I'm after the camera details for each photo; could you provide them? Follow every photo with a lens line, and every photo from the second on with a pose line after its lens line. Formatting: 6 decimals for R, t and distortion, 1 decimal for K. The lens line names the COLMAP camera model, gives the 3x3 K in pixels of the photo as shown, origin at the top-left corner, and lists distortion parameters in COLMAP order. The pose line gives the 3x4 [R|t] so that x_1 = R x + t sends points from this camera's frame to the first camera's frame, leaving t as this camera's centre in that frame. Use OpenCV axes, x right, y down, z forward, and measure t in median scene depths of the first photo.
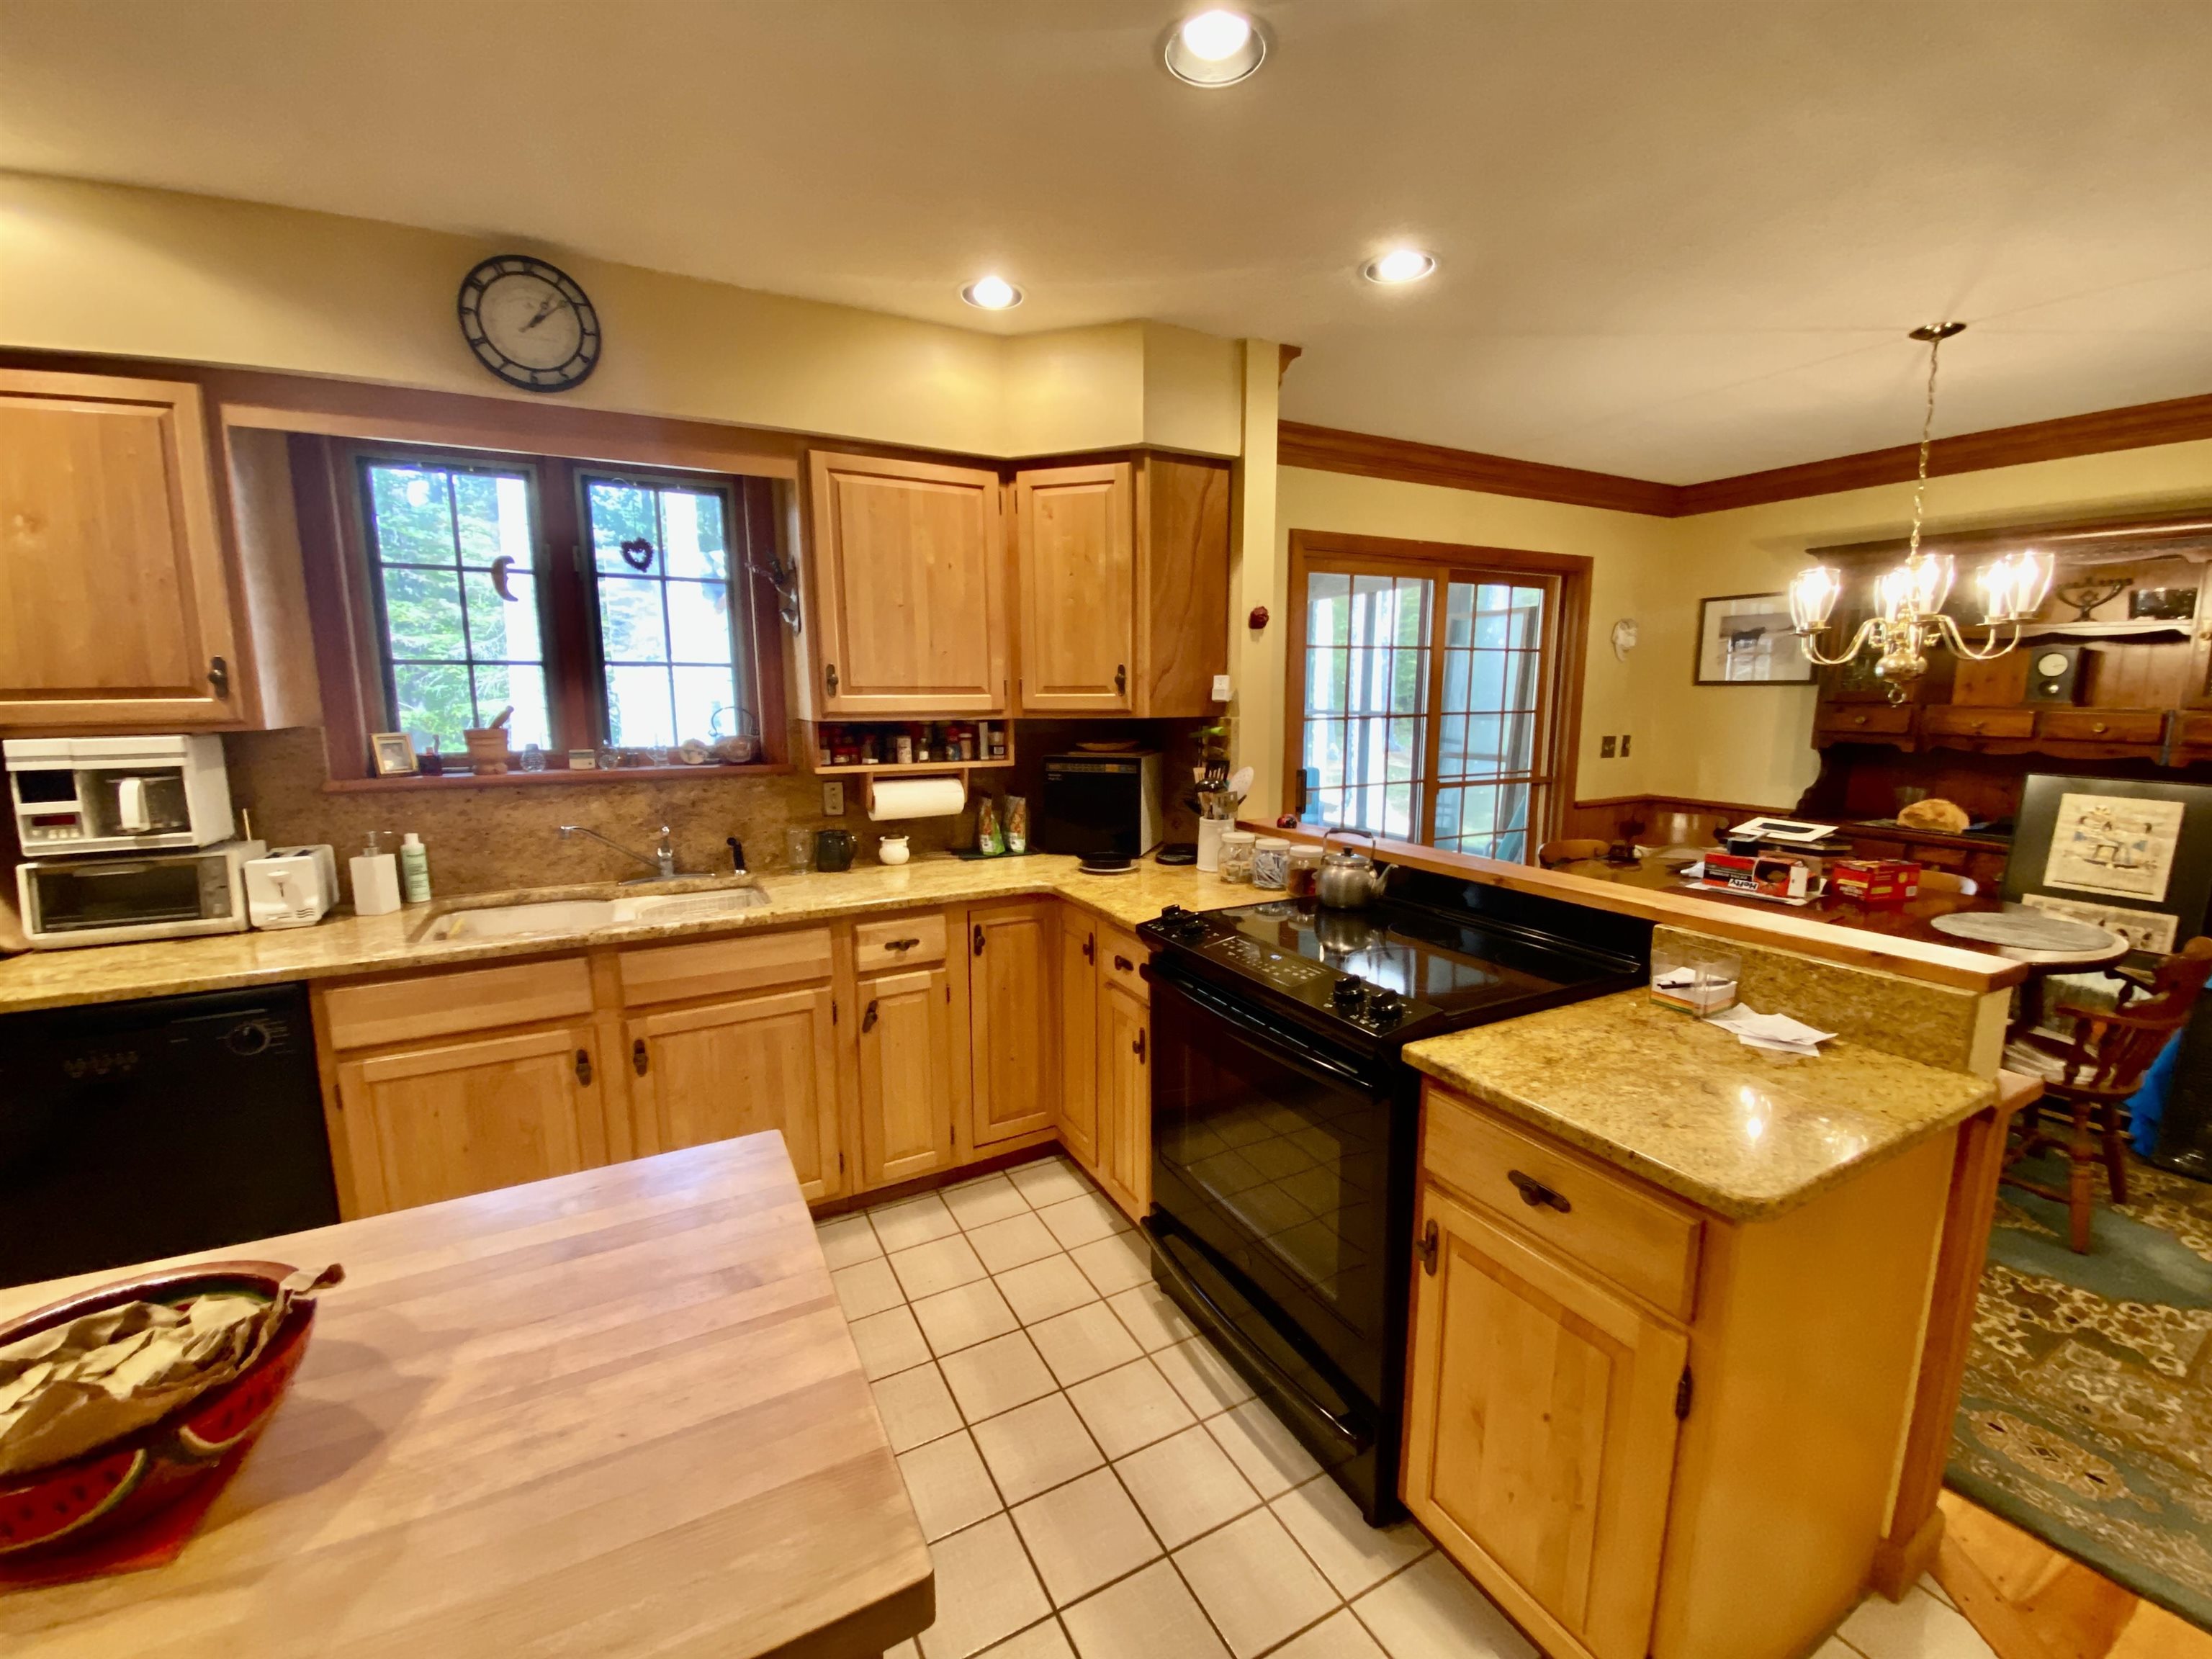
lens RADIAL K [[903.8, 0, 1106.0], [0, 903.8, 829.5], [0, 0, 1]] dist [0.067316, -0.047093]
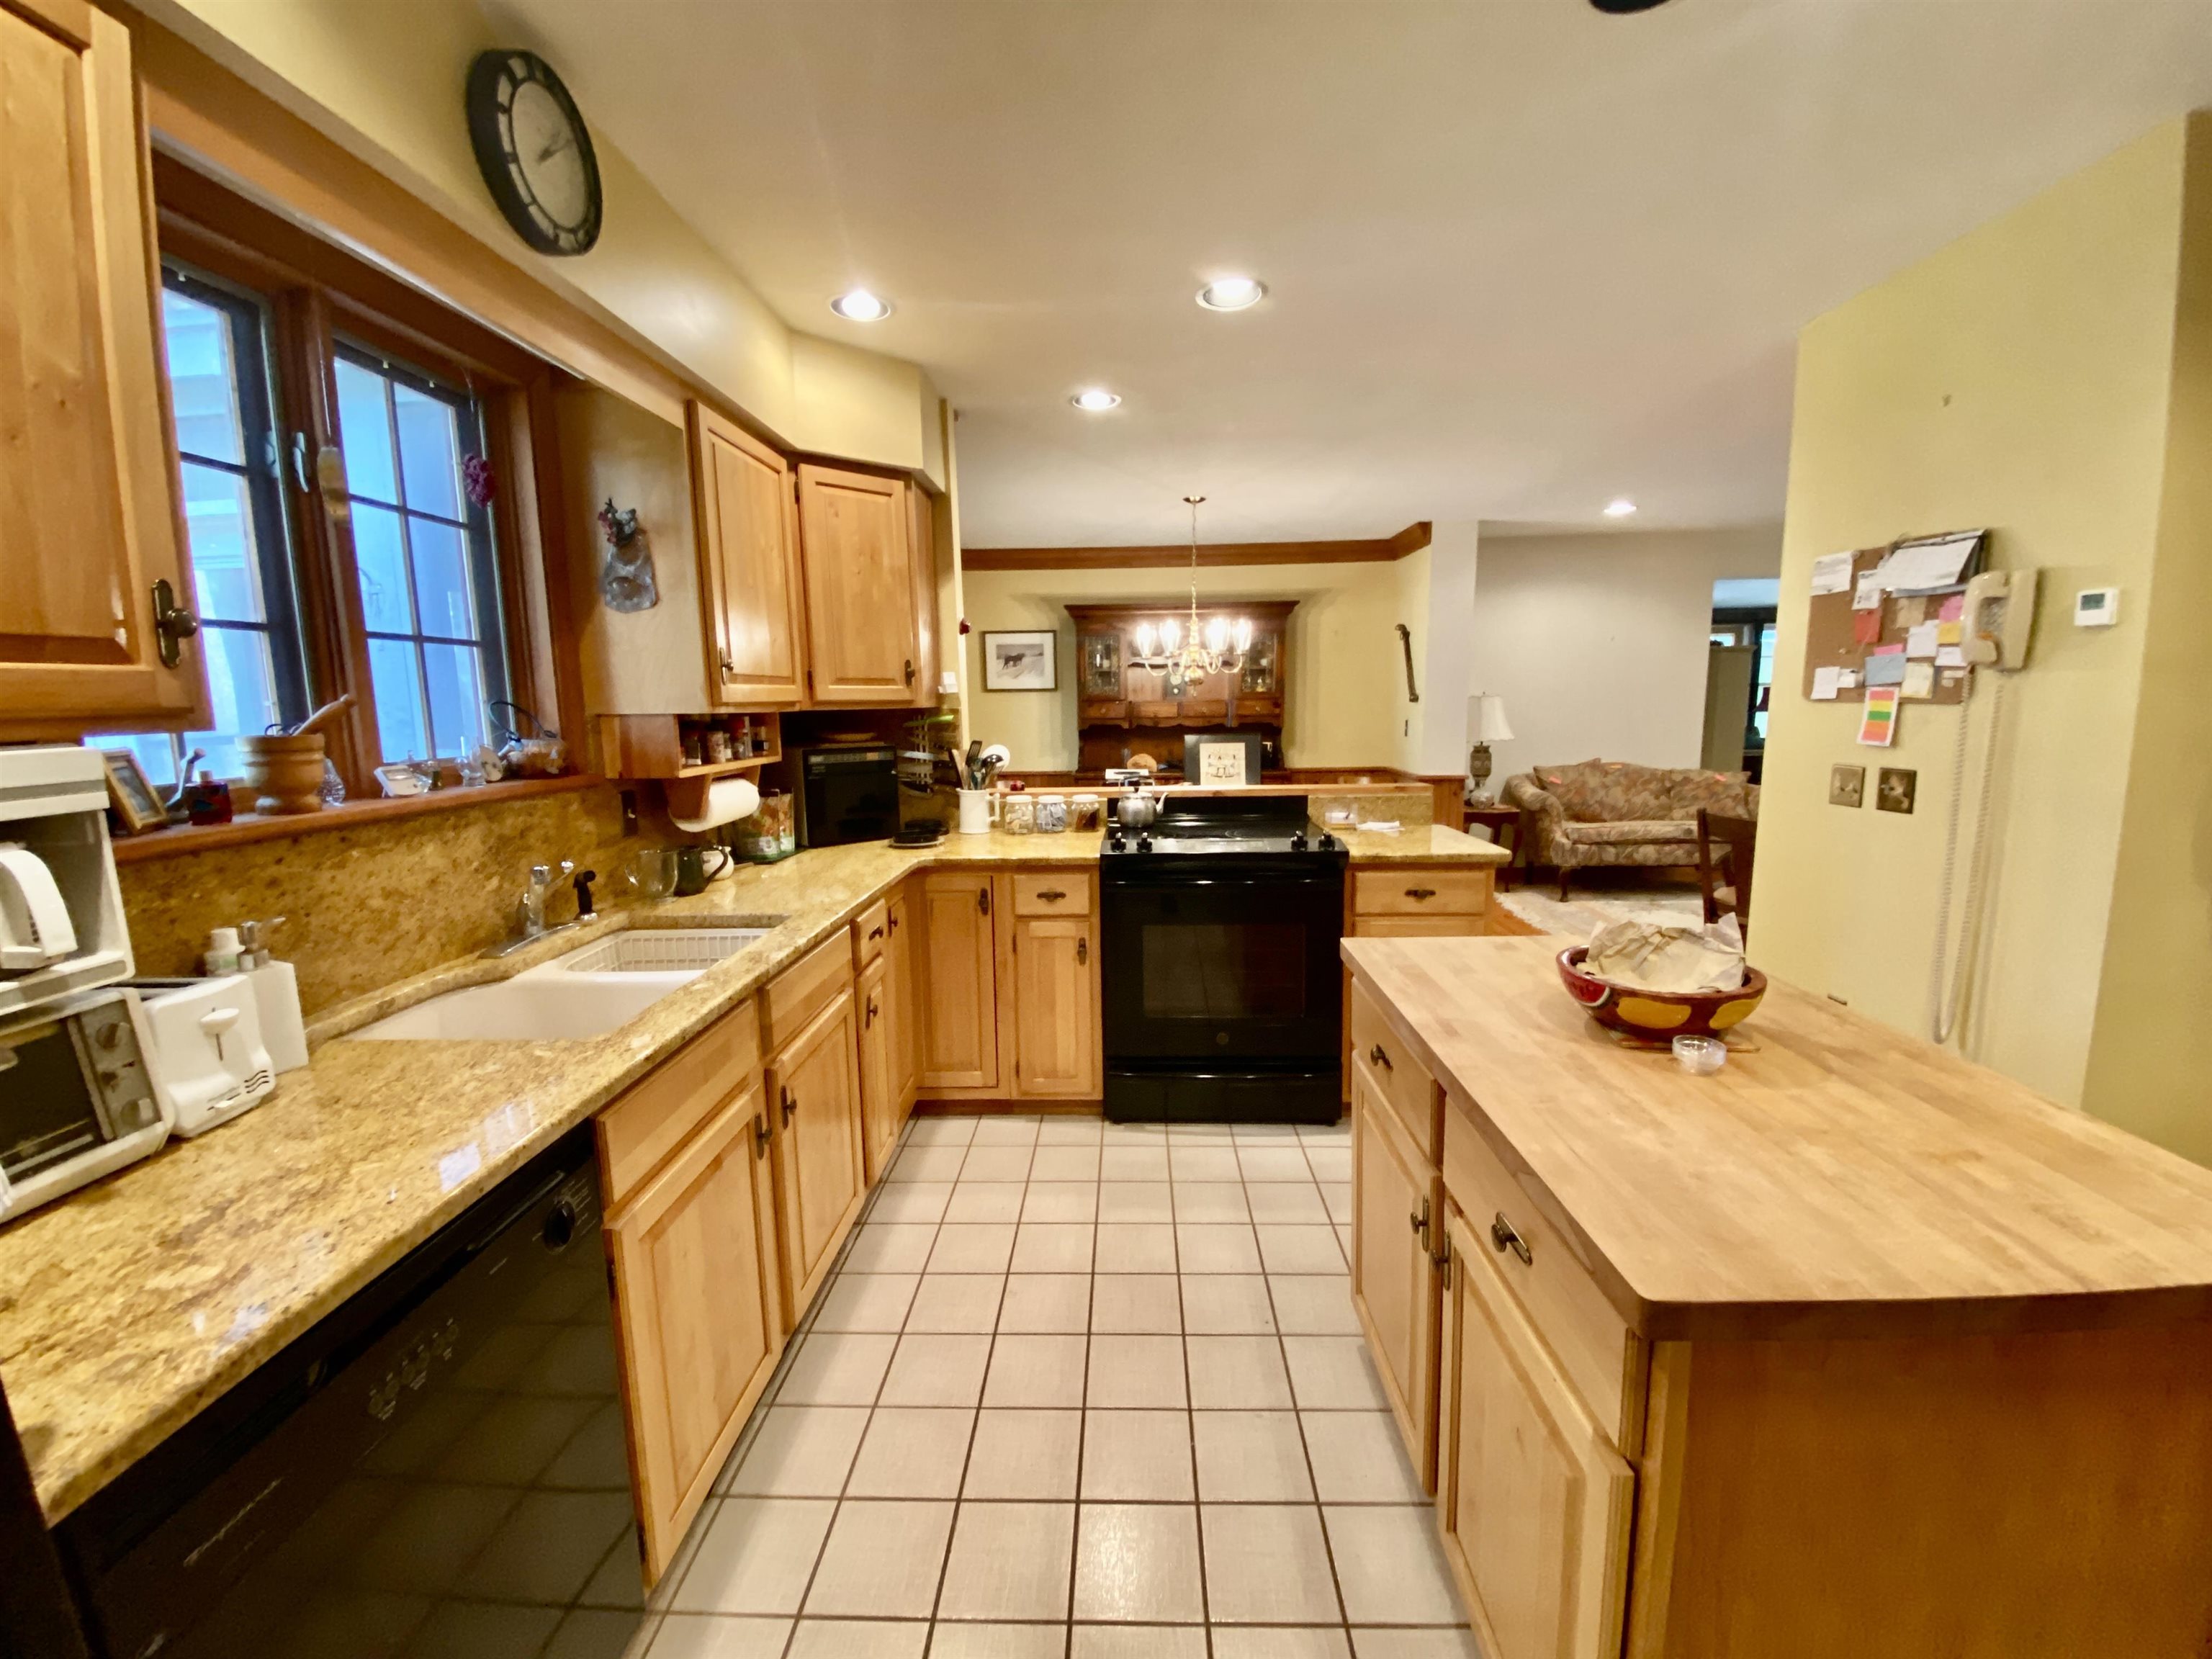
lens RADIAL K [[895.0, 0, 1102.6], [0, 895.0, 833.7], [0, 0, 1]] dist [0.027449, -0.019986]
pose [[0.504481, -0.132549, 0.853188, -0.840637], [0.145804, 0.987033, 0.067130, -0.009972], [-0.851023, 0.090532, 0.517266, 0.249772]]
